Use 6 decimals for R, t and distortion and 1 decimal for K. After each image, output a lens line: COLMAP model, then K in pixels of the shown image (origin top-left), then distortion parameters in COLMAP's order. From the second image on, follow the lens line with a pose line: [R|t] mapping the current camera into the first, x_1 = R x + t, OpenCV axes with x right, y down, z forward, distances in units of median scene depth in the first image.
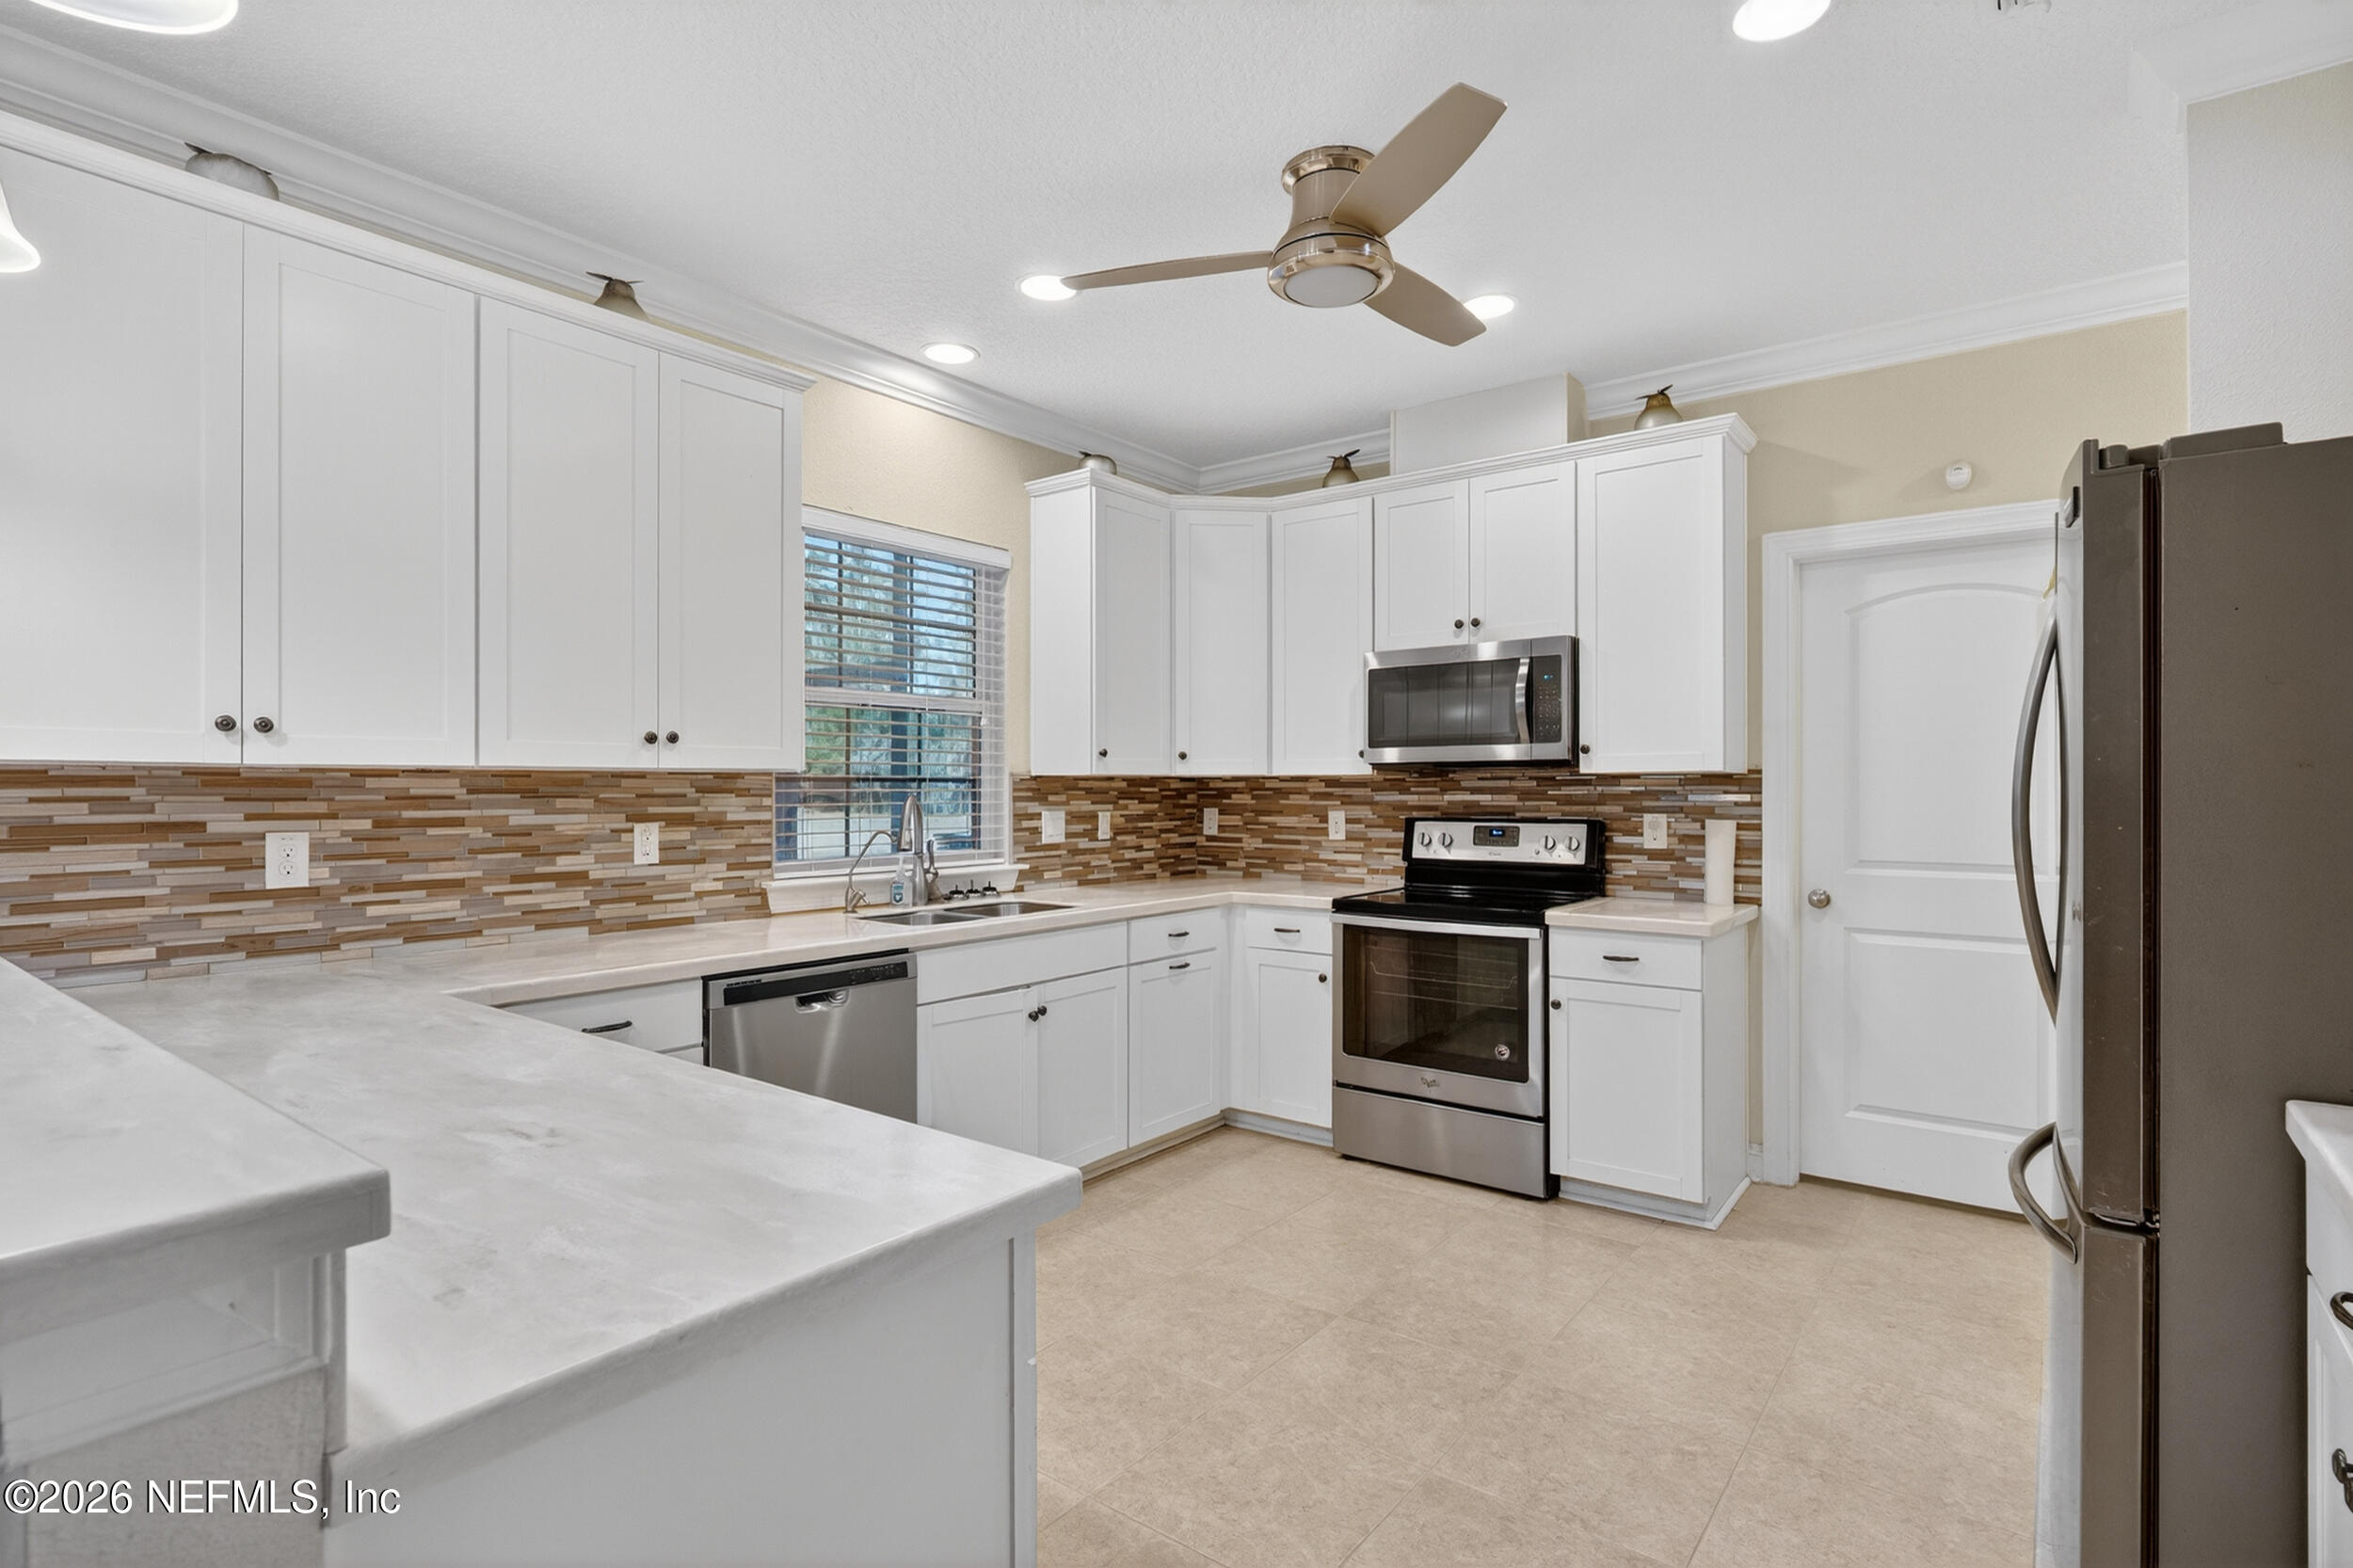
lens RADIAL K [[1127.0, 0, 1156.4], [0, 1127.0, 790.0], [0, 0, 1]] dist [-0.005446, -0.000200]
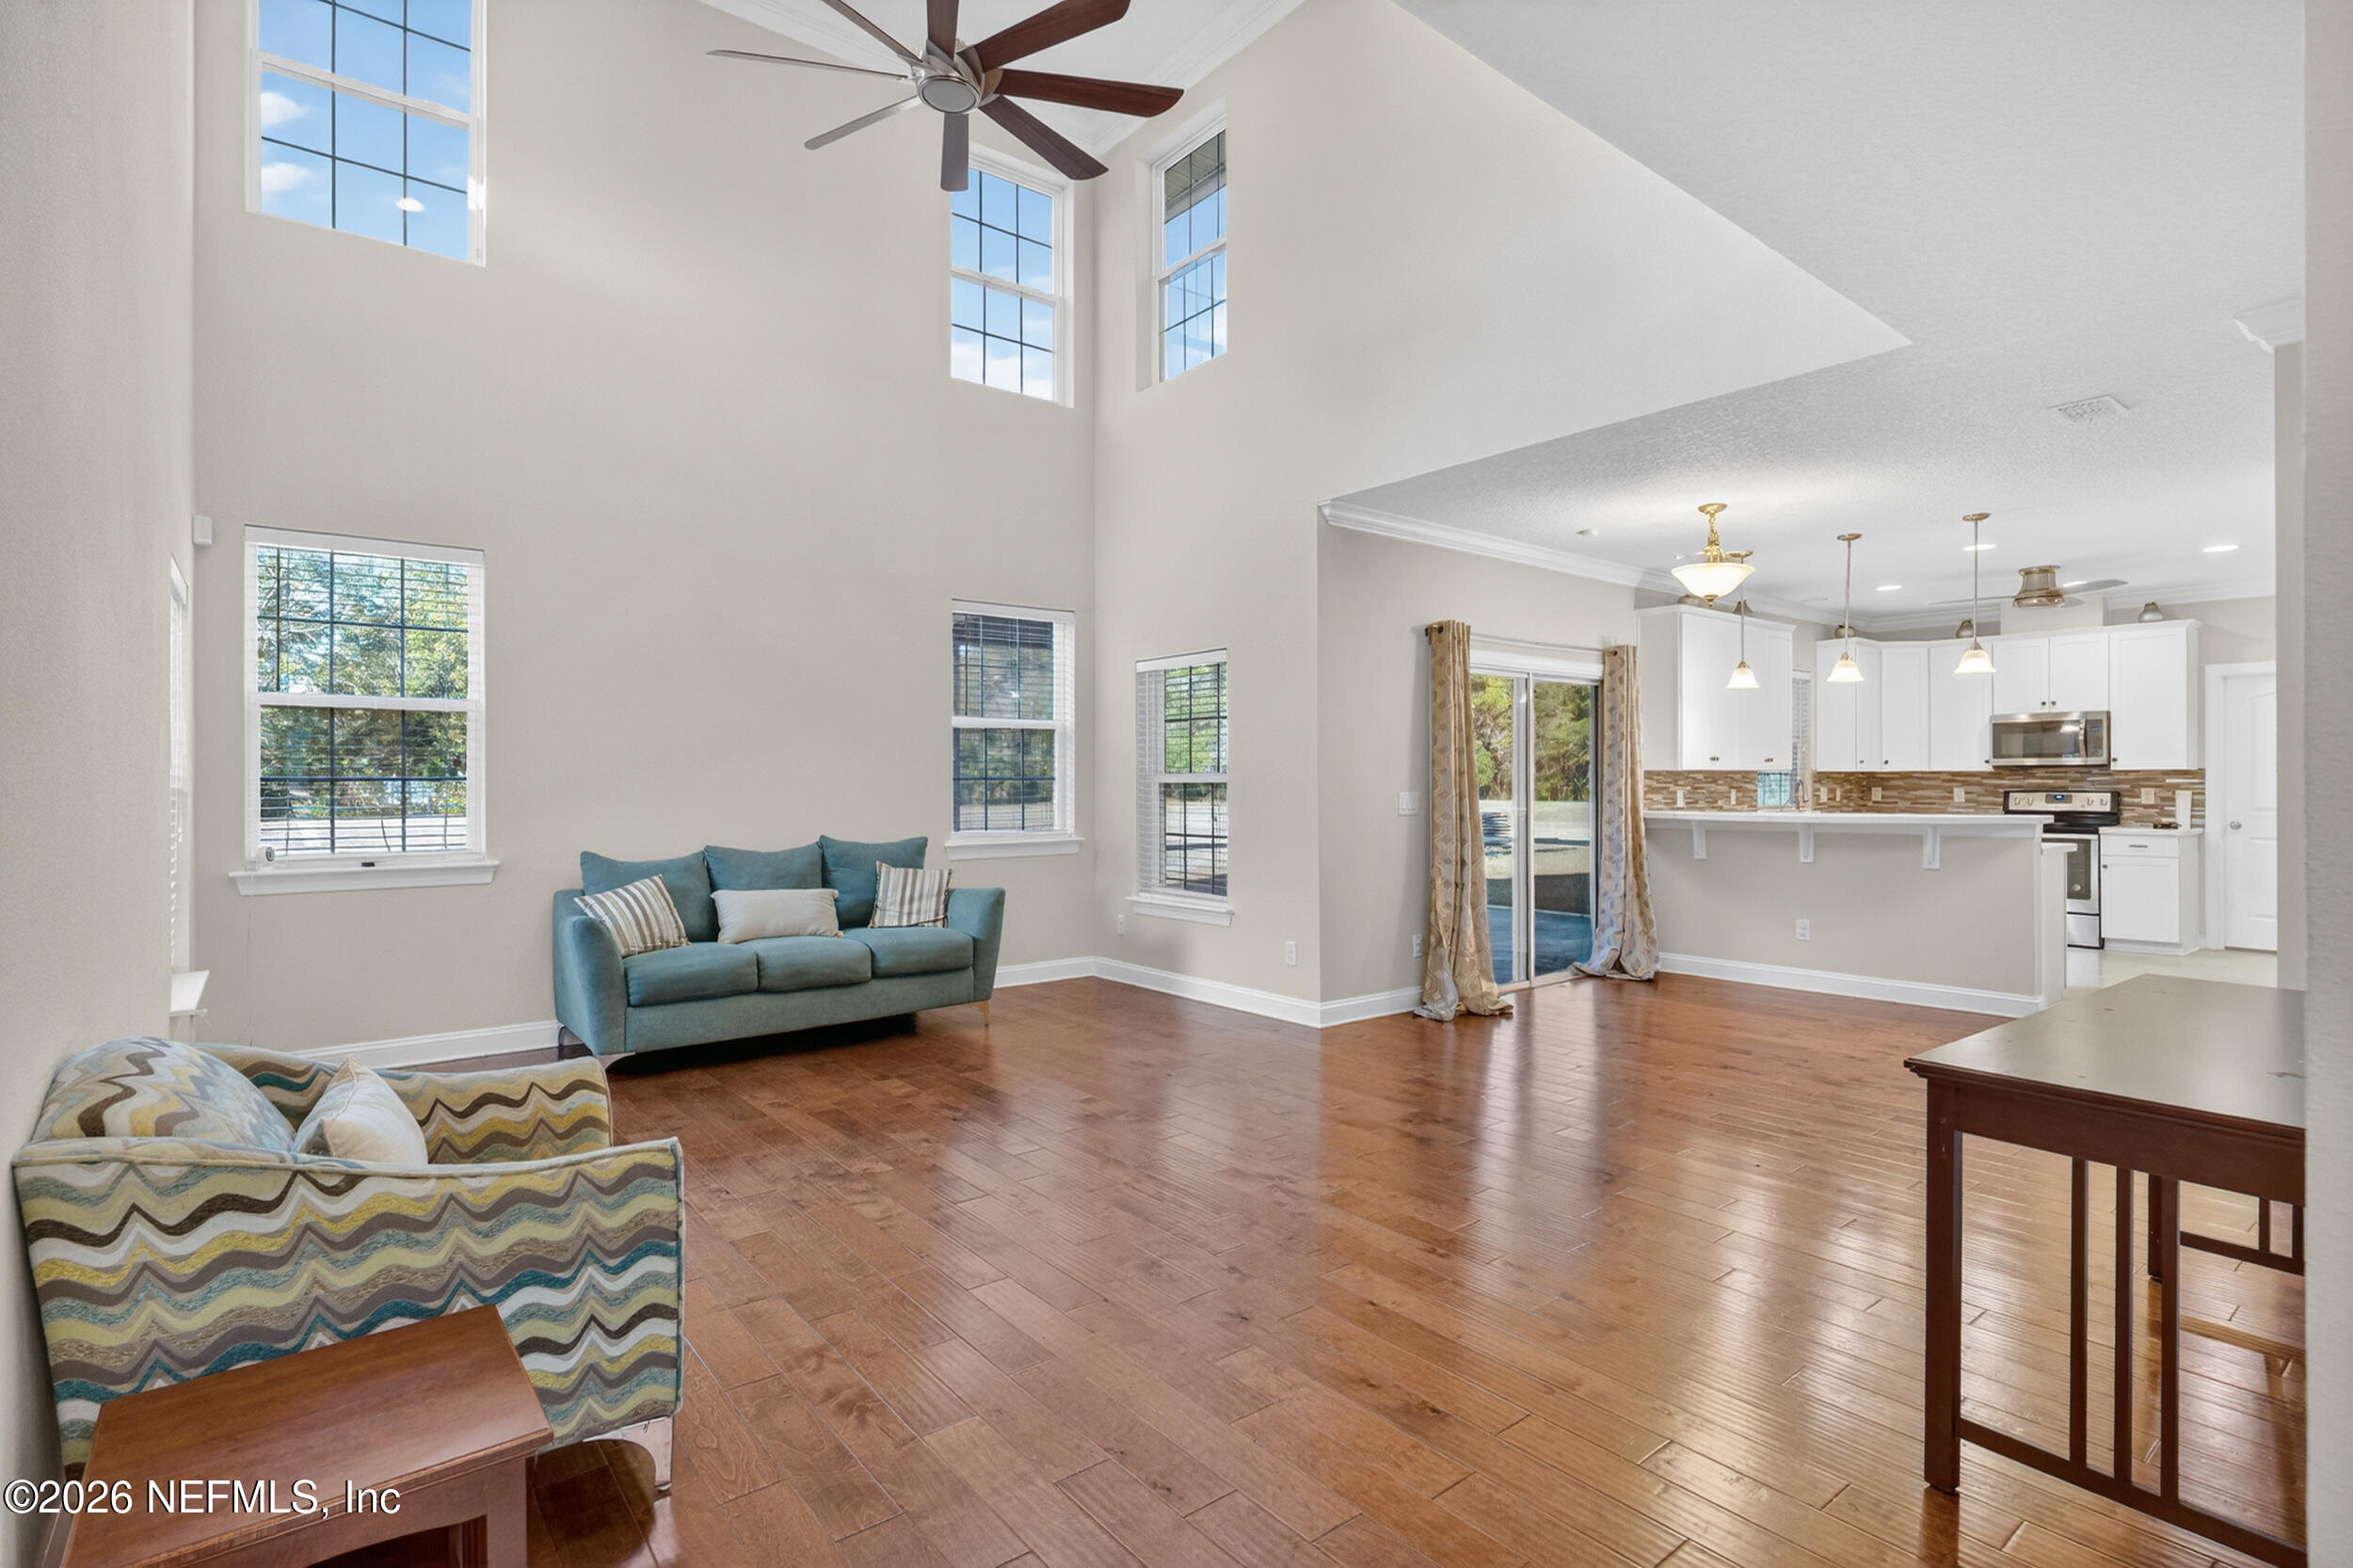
lens RADIAL K [[1127.0, 0, 1168.9], [0, 1127.0, 782.5], [0, 0, 1]] dist [-0.005446, -0.000200]
pose [[0.972356, 0.000202, -0.233505, -1.018199], [-0.000099, 1.000000, 0.000453, 0.009990], [0.233505, -0.000417, 0.972355, -1.779817]]
